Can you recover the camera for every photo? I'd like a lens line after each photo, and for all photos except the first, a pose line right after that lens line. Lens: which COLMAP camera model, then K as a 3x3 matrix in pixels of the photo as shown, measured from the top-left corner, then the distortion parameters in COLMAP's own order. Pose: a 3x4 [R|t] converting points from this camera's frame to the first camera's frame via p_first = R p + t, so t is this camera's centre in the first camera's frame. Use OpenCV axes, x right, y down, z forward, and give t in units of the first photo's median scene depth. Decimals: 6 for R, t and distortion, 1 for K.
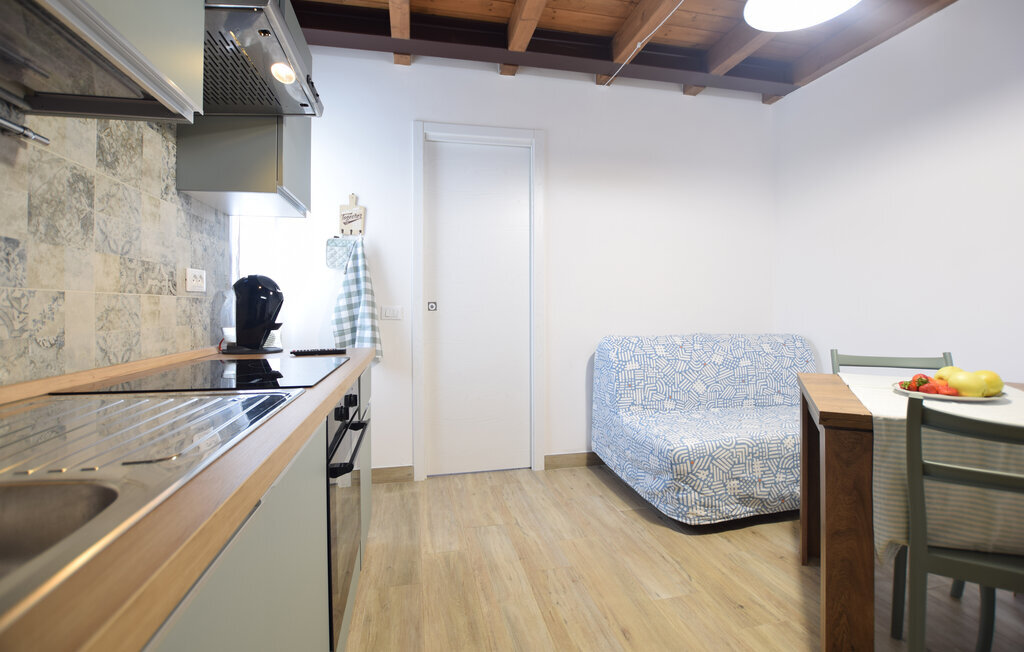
lens RADIAL K [[459.1, 0, 511.2], [0, 459.1, 302.2], [0, 0, 1]] dist [-0.023079, -0.000125]
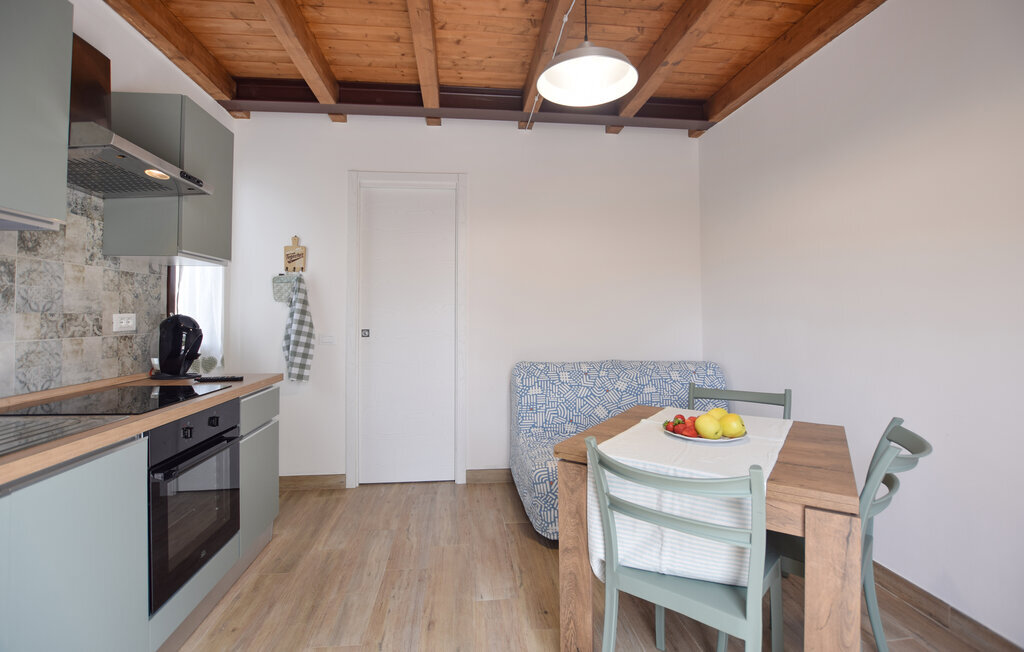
lens RADIAL K [[463.7, 0, 509.4], [0, 463.7, 303.4], [0, 0, 1]] dist [-0.025175, 0.001043]
pose [[0.994205, 0.001019, -0.107498, 0.519428], [-0.002599, 0.999891, -0.014562, -0.084342], [0.107471, 0.014757, 0.994099, -0.163814]]
